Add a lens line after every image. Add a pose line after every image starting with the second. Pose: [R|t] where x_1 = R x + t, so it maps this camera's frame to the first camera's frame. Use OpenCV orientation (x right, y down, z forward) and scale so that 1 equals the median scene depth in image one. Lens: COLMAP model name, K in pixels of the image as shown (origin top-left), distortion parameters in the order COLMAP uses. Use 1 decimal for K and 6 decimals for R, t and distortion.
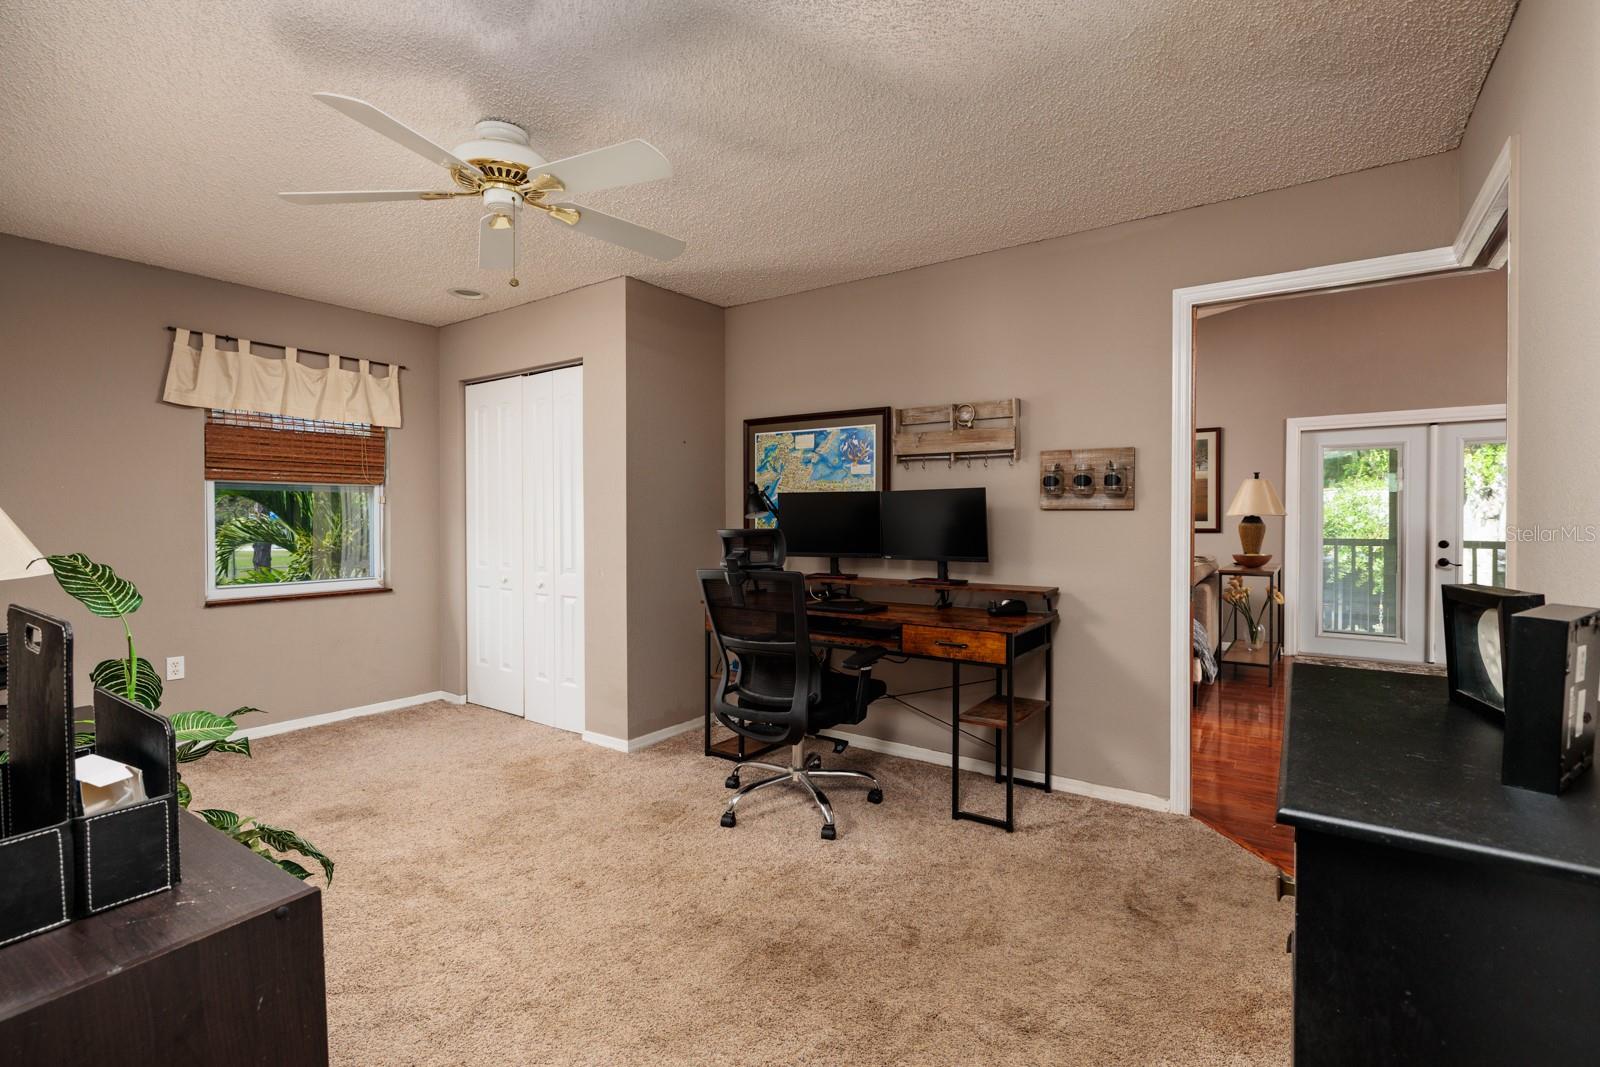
lens RADIAL K [[711.5, 0, 800.0], [0, 711.5, 533.5], [0, 0, 1]] dist [0.000555, -0.000029]
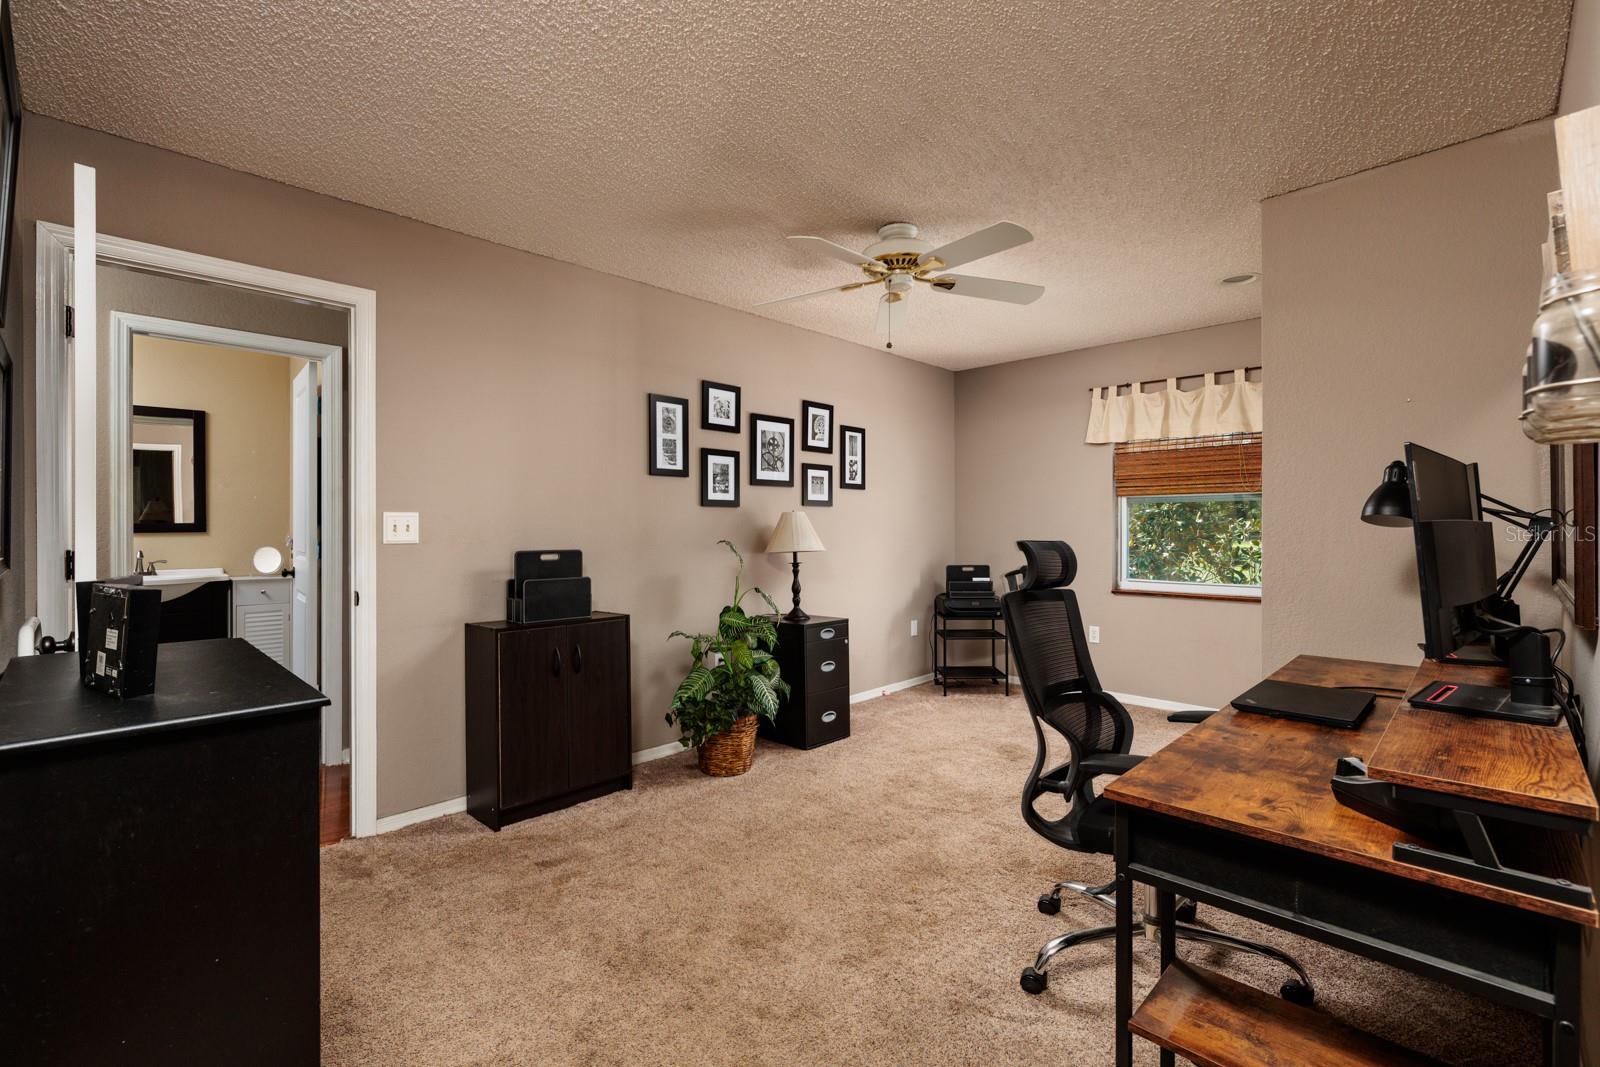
lens RADIAL K [[711.5, 0, 800.0], [0, 711.5, 533.5], [0, 0, 1]] dist [0.000555, -0.000029]
pose [[-0.162648, 0.016628, -0.986544, 0.546743], [-0.019525, 0.999608, 0.020067, -0.022140], [0.986491, 0.022526, -0.162259, 0.625401]]
